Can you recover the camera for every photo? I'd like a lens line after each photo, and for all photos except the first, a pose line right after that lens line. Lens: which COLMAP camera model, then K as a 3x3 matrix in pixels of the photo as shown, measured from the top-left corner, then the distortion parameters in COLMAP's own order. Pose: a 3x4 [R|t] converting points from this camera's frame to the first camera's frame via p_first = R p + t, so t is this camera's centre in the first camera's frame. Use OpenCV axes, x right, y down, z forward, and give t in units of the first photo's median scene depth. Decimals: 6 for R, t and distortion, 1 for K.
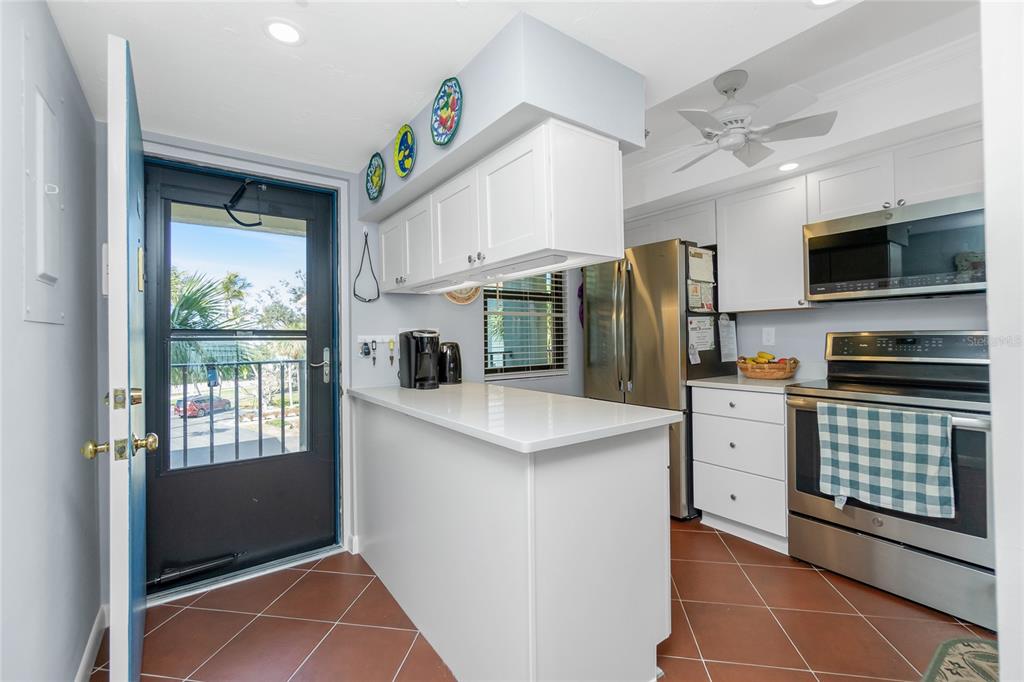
lens RADIAL K [[442.0, 0, 515.3], [0, 442.0, 333.9], [0, 0, 1]] dist [0.011261, 0.002517]
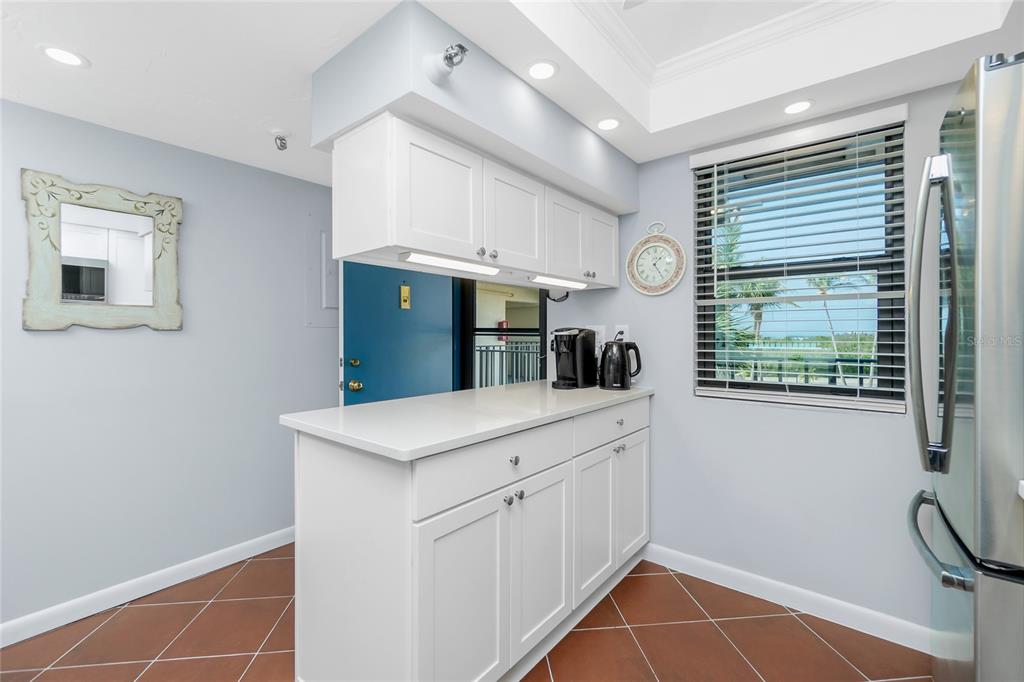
lens RADIAL K [[442.0, 0, 506.5], [0, 442.0, 335.1], [0, 0, 1]] dist [0.011261, 0.002517]
pose [[0.261735, 0.013404, -0.965047, 0.658199], [0.004788, 0.999873, 0.015186, -0.007983], [0.965128, -0.008596, 0.261638, 0.594232]]
